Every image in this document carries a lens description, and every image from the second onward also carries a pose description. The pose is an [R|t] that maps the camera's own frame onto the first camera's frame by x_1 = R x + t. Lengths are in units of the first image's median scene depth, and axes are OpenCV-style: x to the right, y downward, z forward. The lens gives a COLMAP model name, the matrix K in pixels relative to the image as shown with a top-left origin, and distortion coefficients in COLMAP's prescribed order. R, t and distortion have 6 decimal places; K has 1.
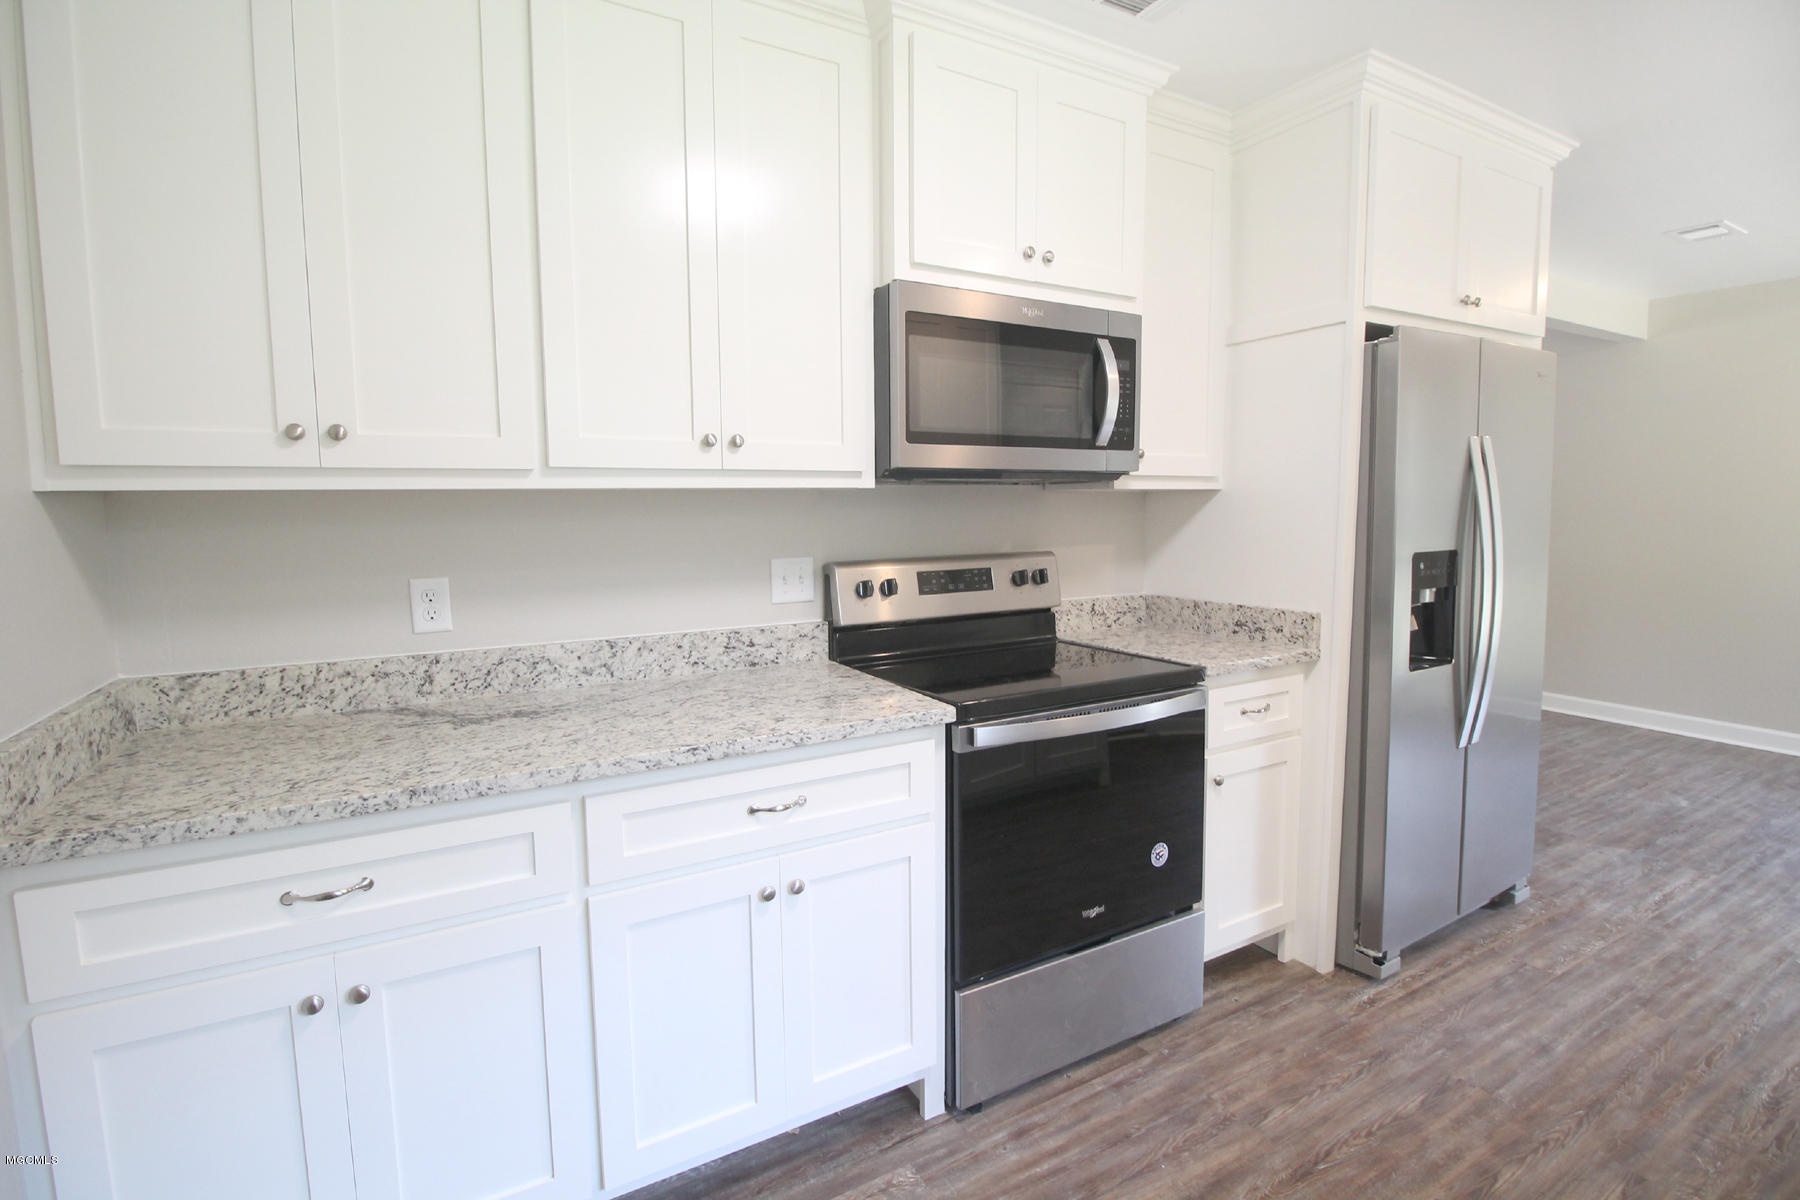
lens RADIAL K [[840.3, 0, 888.9], [0, 840.3, 585.0], [0, 0, 1]] dist [-0.001575, -0.009166]
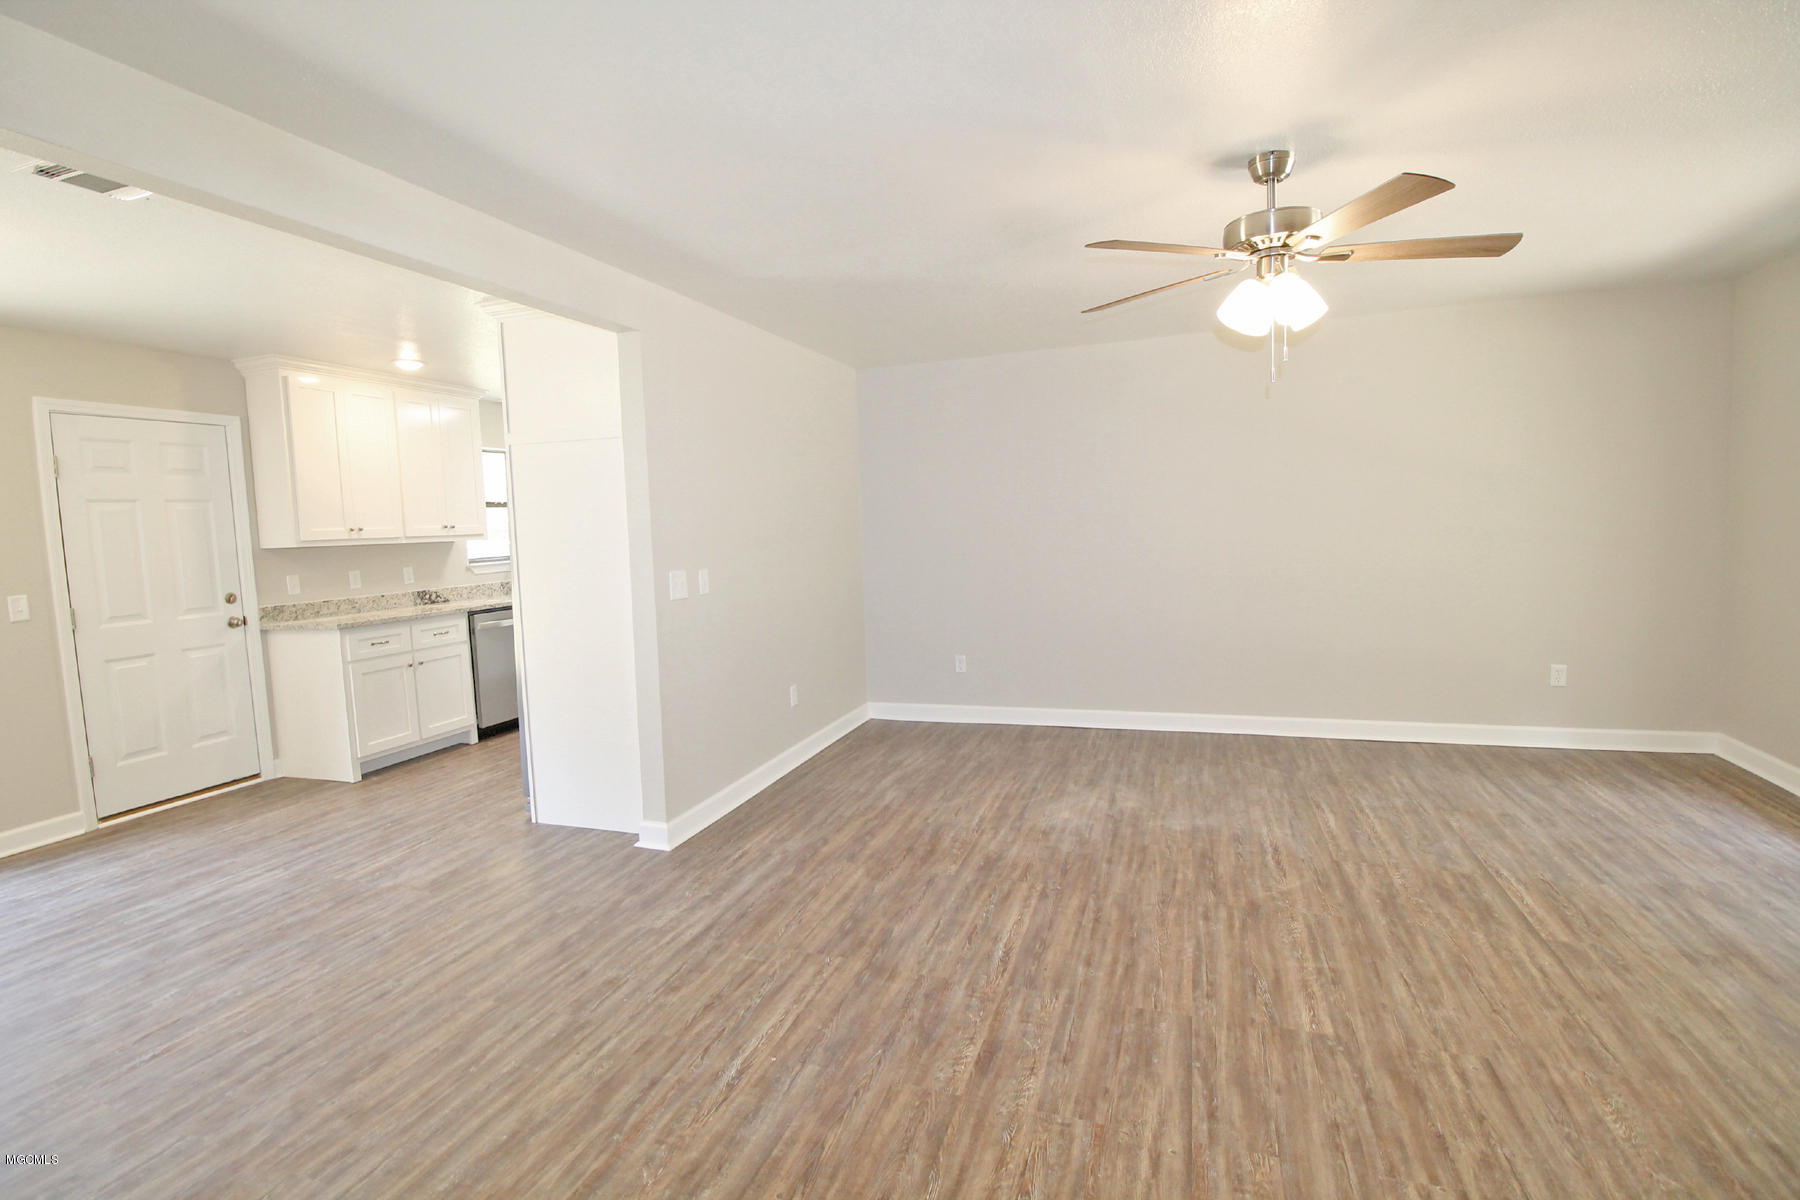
lens RADIAL K [[843.5, 0, 889.7], [0, 843.5, 587.2], [0, 0, 1]] dist [-0.002153, -0.011647]
pose [[-0.754898, 0.086059, -0.650172, 1.387519], [-0.024913, 0.986875, 0.159551, -0.312990], [0.655369, 0.136643, -0.742846, 2.829798]]
